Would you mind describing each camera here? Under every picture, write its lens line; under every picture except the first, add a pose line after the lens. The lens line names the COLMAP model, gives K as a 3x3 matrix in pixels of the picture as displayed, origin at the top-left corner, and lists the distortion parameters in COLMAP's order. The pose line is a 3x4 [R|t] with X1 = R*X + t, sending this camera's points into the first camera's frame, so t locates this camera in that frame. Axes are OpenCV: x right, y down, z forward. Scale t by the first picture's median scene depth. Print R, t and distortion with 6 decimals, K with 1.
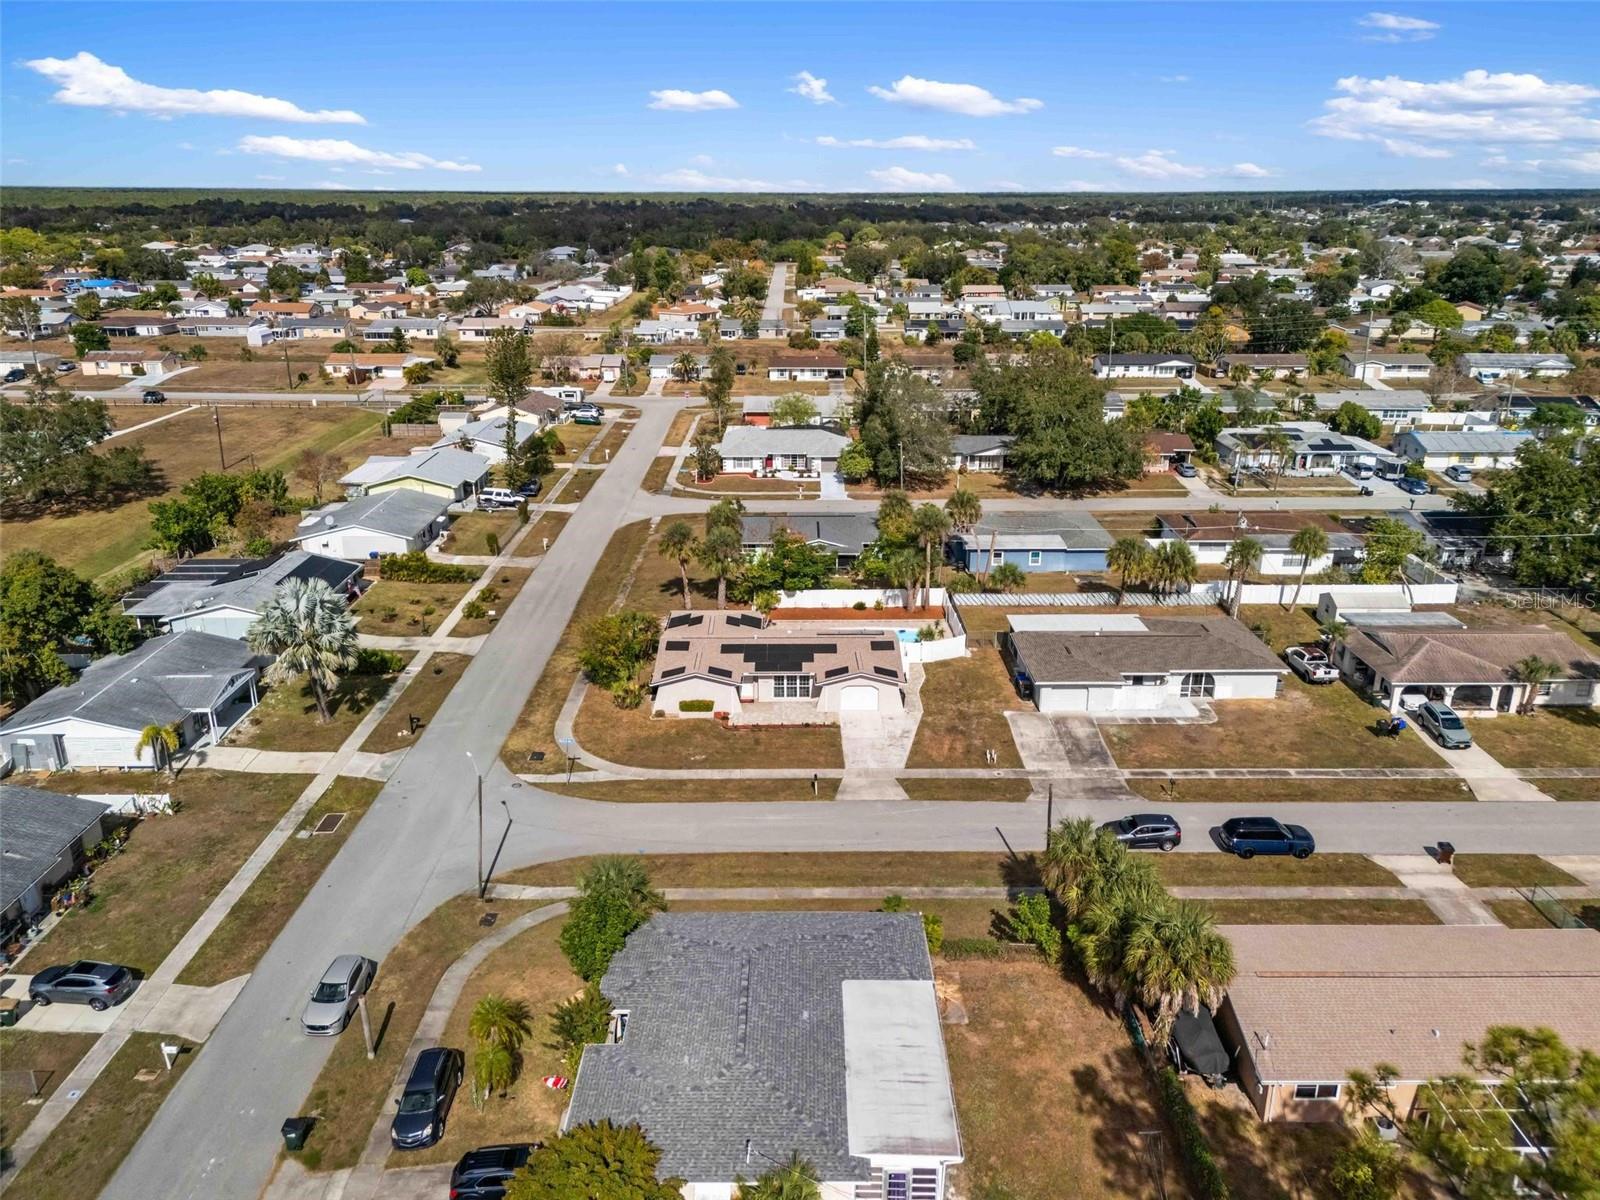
lens RADIAL K [[1171.3, 0, 810.0], [0, 1171.3, 604.4], [0, 0, 1]] dist [0.080910, -0.096633]
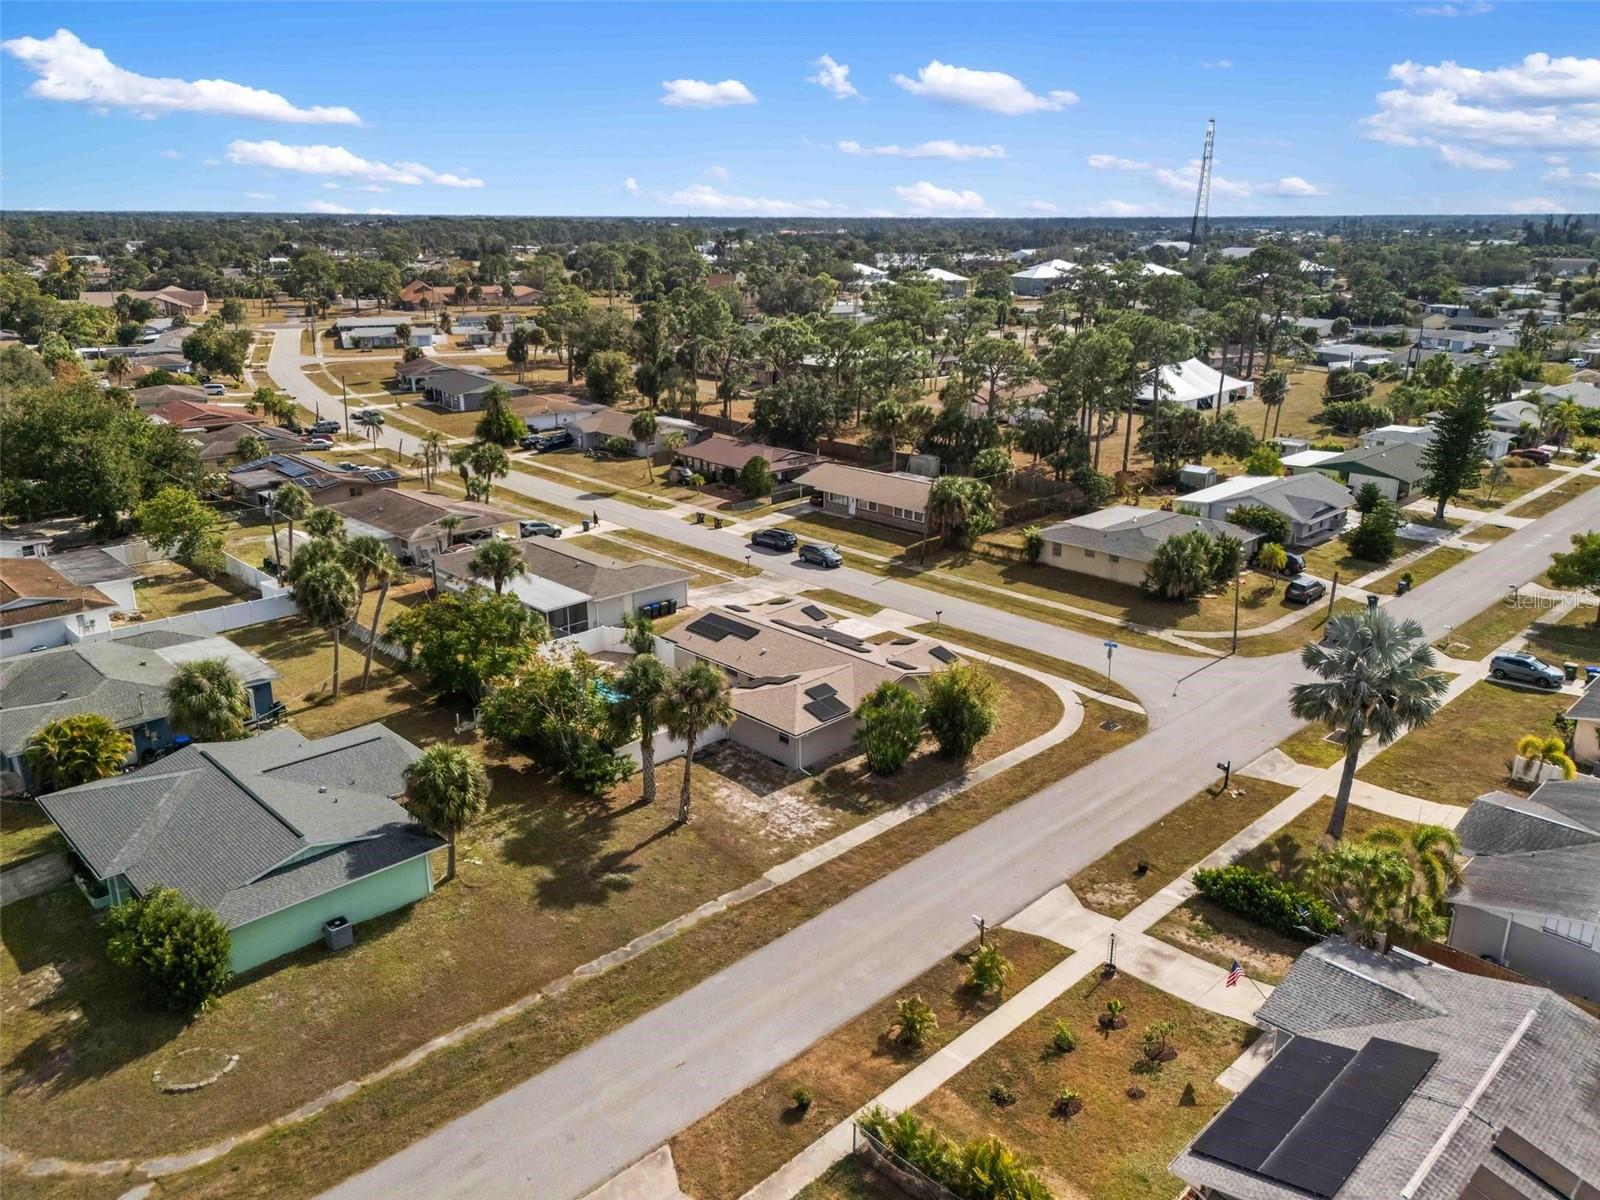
lens RADIAL K [[1171.3, 0, 810.0], [0, 1171.3, 604.4], [0, 0, 1]] dist [0.080910, -0.096633]
pose [[-0.692268, -0.228012, 0.684672, -0.581052], [0.235102, 0.825749, 0.512704, -0.407370], [-0.682270, 0.515896, -0.518034, 1.358055]]
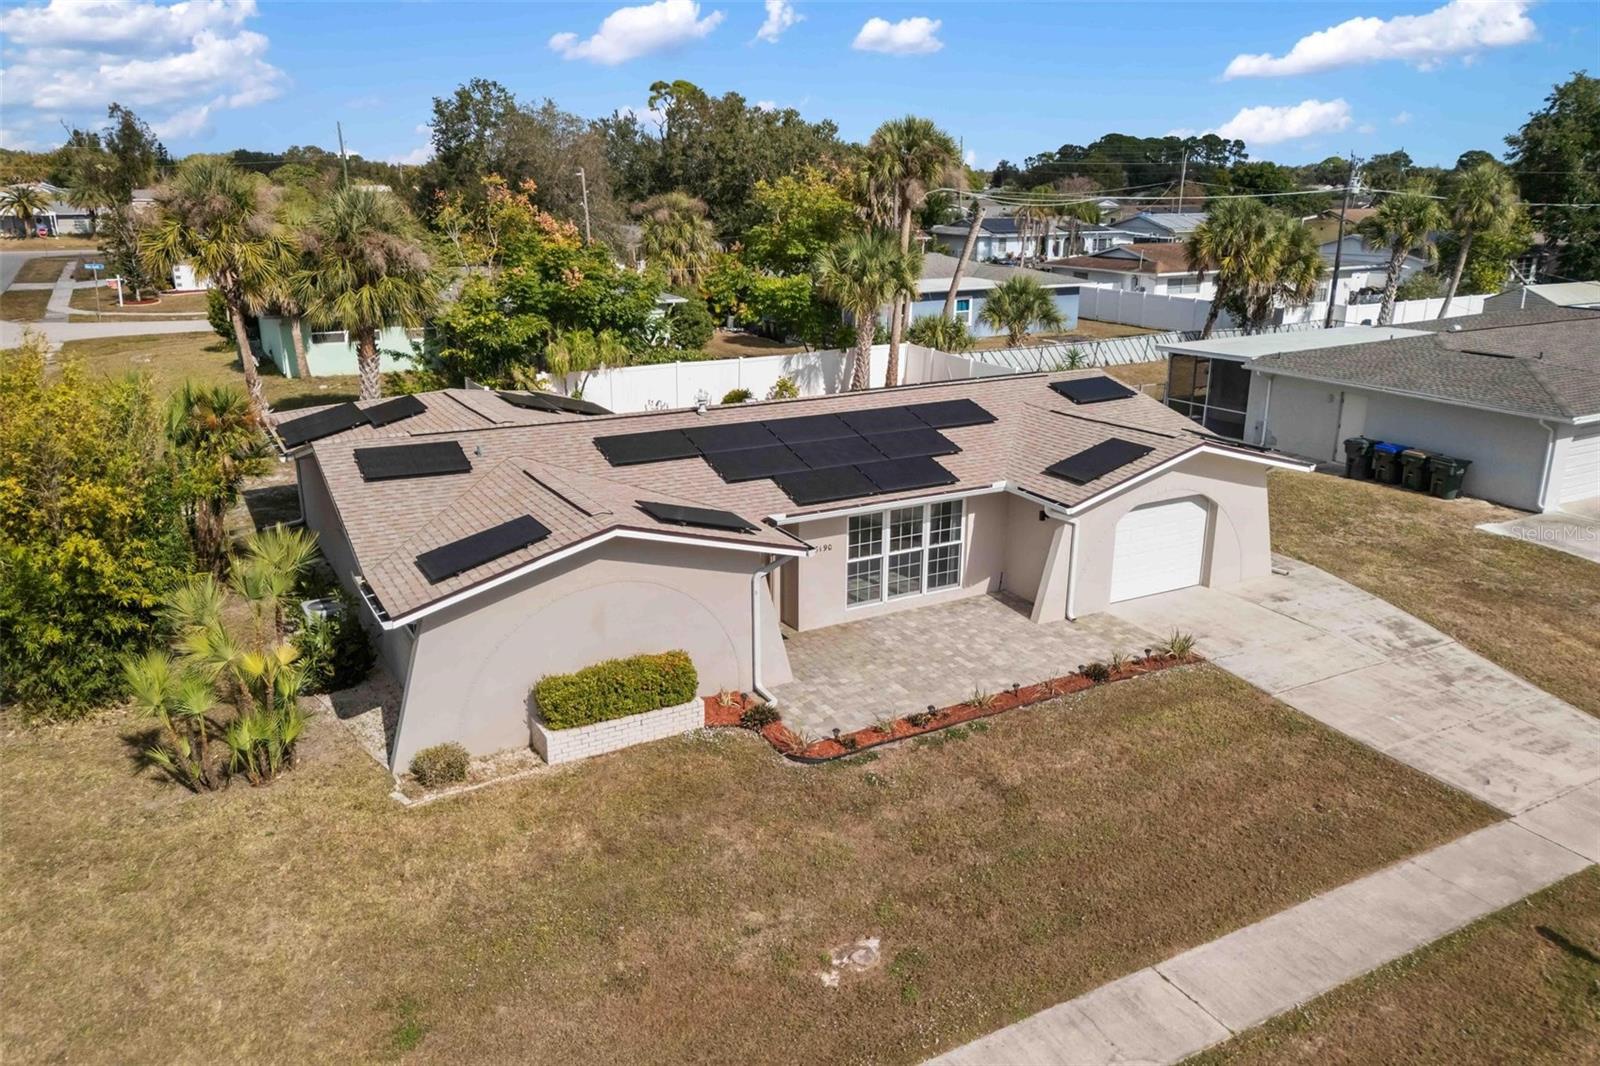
lens RADIAL K [[1180.5, 0, 809.3], [0, 1180.5, 536.9], [0, 0, 1]] dist [0.029532, -0.003799]
pose [[0.876467, -0.138645, 0.461068, -0.144333], [0.156953, 0.987605, -0.001381, 0.058763], [-0.455162, 0.073576, 0.887364, 0.715348]]
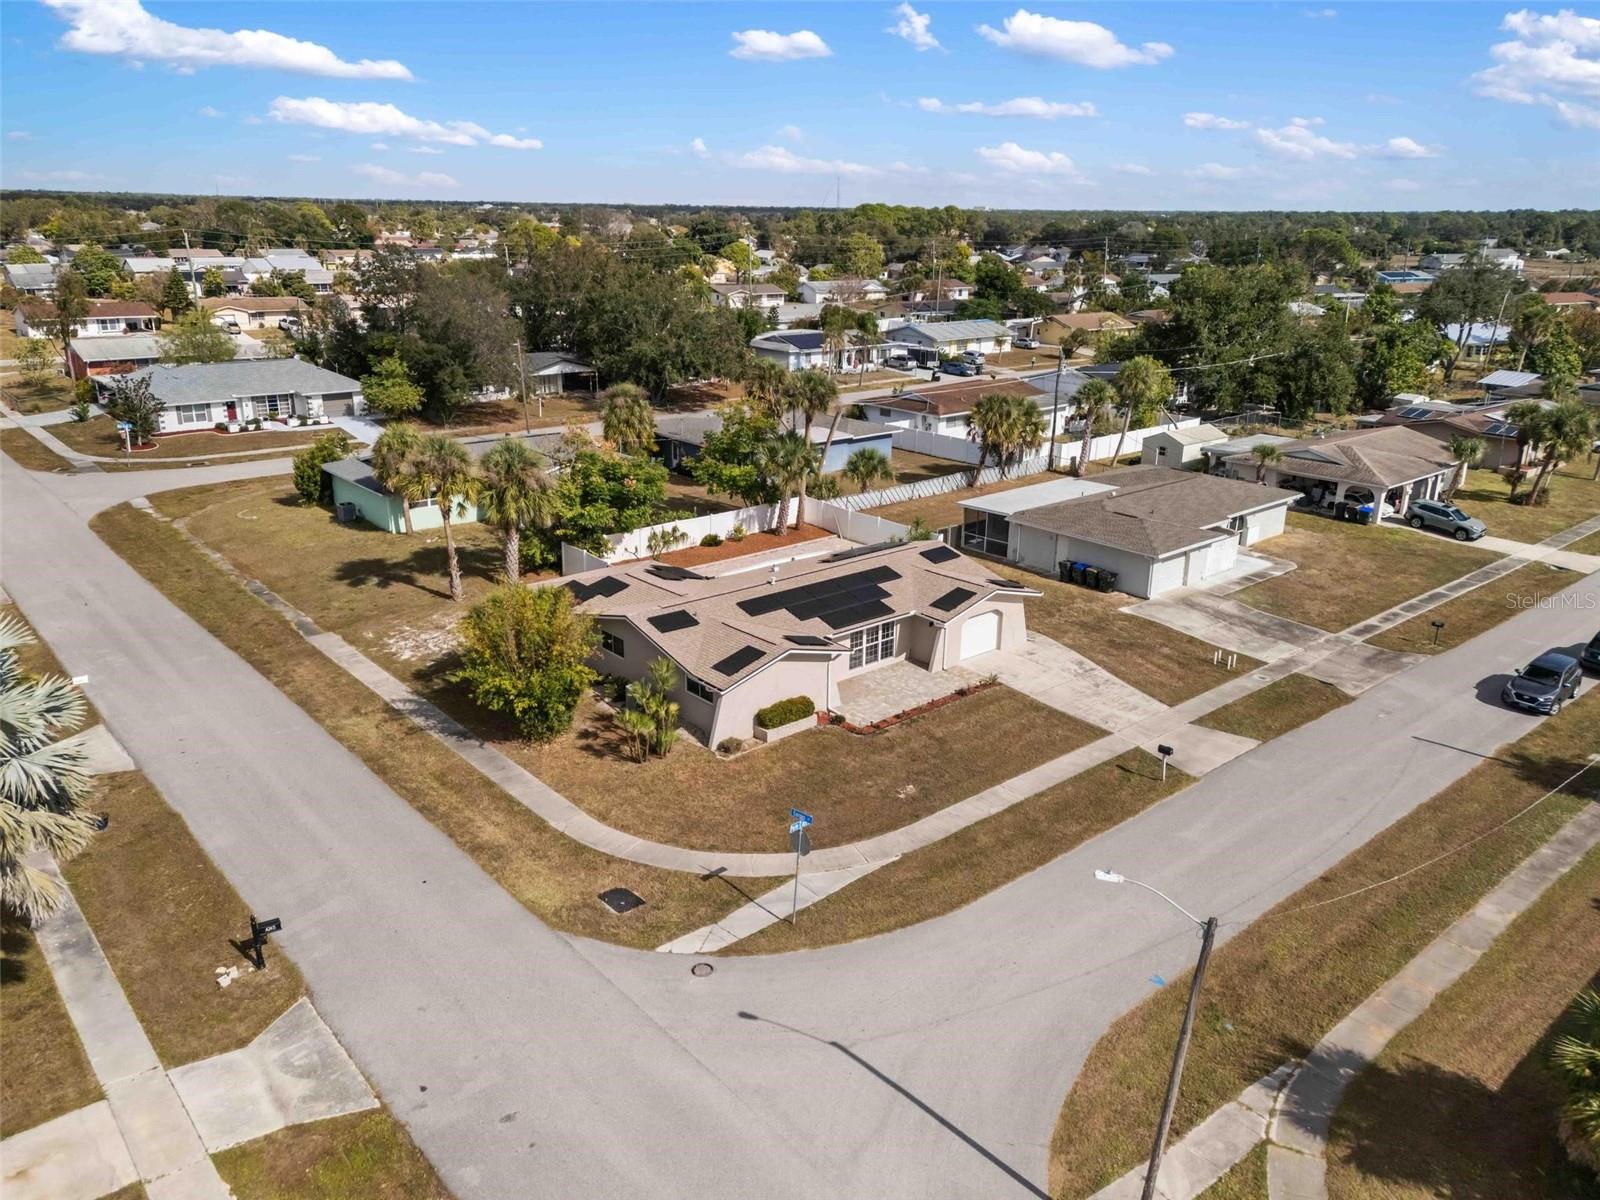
lens RADIAL K [[1166.0, 0, 812.2], [0, 1166.0, 624.7], [0, 0, 1]] dist [0.072955, -0.084310]
pose [[0.759593, -0.207761, 0.616323, -0.363961], [0.201866, 0.976119, 0.080255, 0.007253], [-0.618279, 0.063453, 0.783393, 0.520005]]
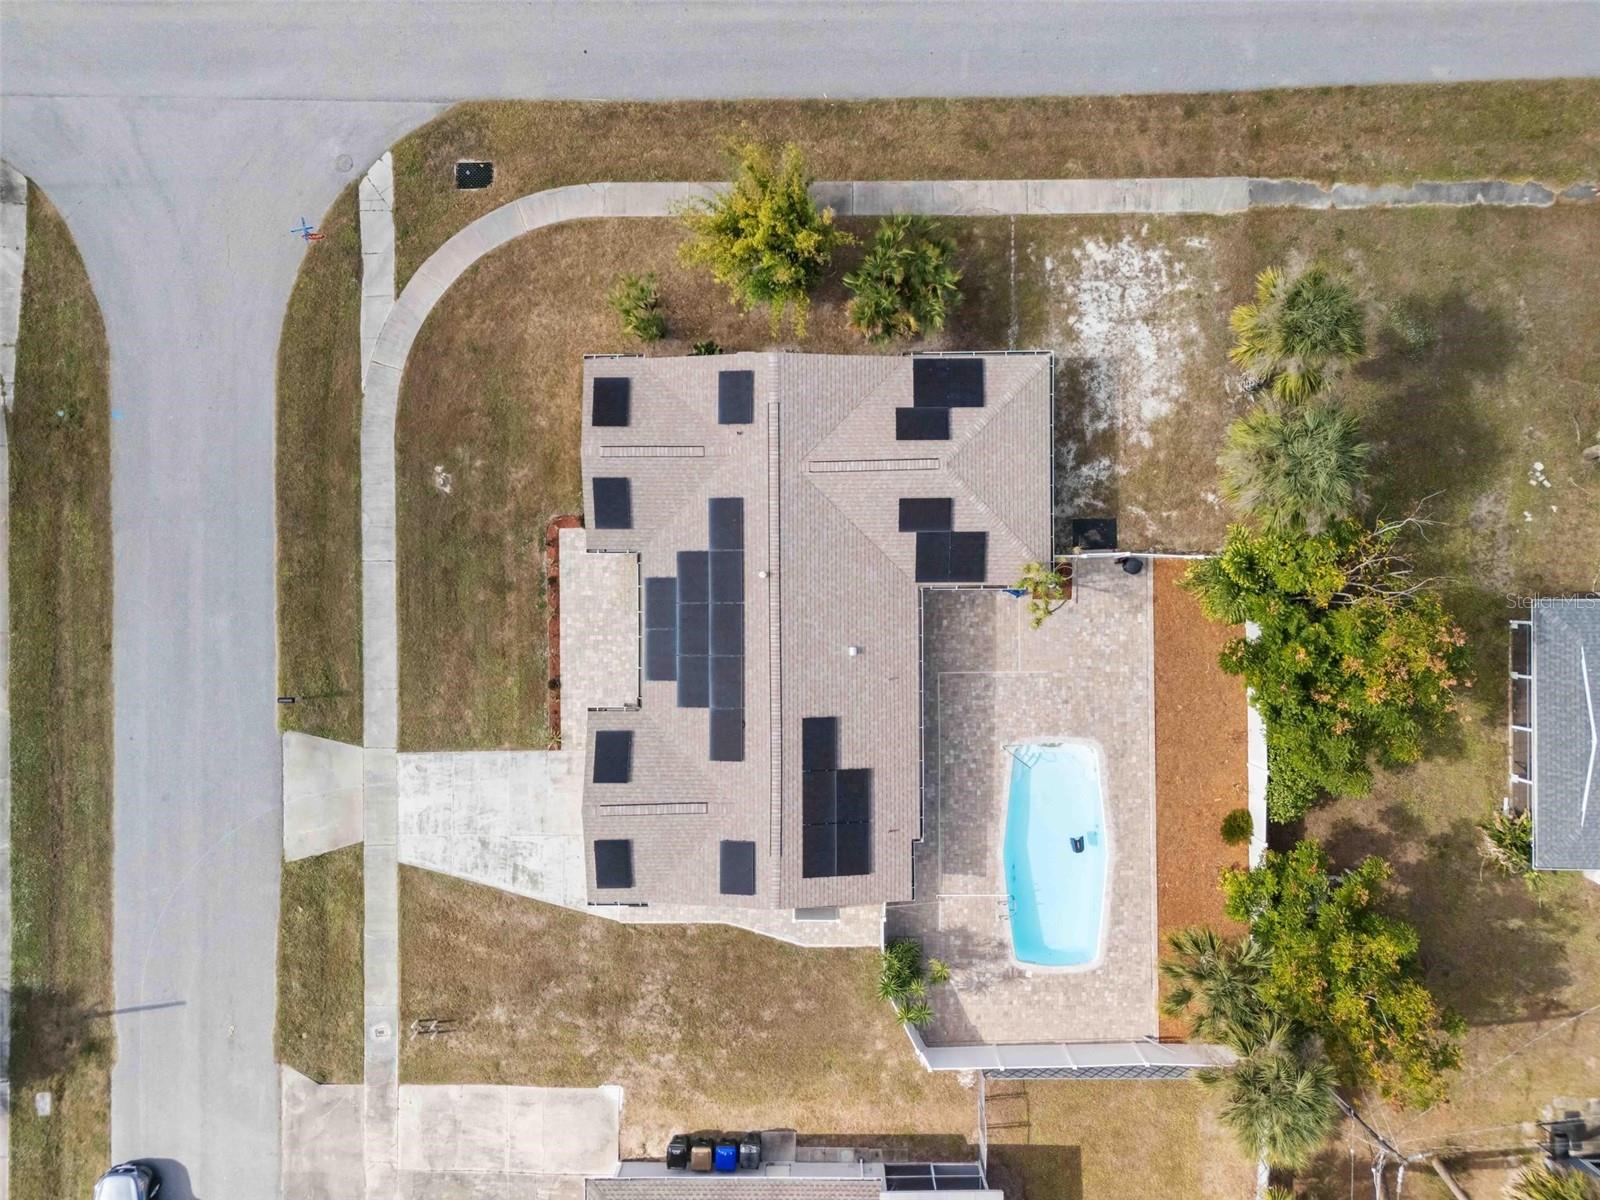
lens RADIAL K [[1171.3, 0, 810.0], [0, 1171.3, 604.4], [0, 0, 1]] dist [0.080910, -0.096633]
pose [[-0.007176, 0.999974, 0.000728, -0.033695], [-0.317303, -0.002967, 0.948320, -0.365397], [0.948297, 0.006574, 0.317316, 0.834895]]
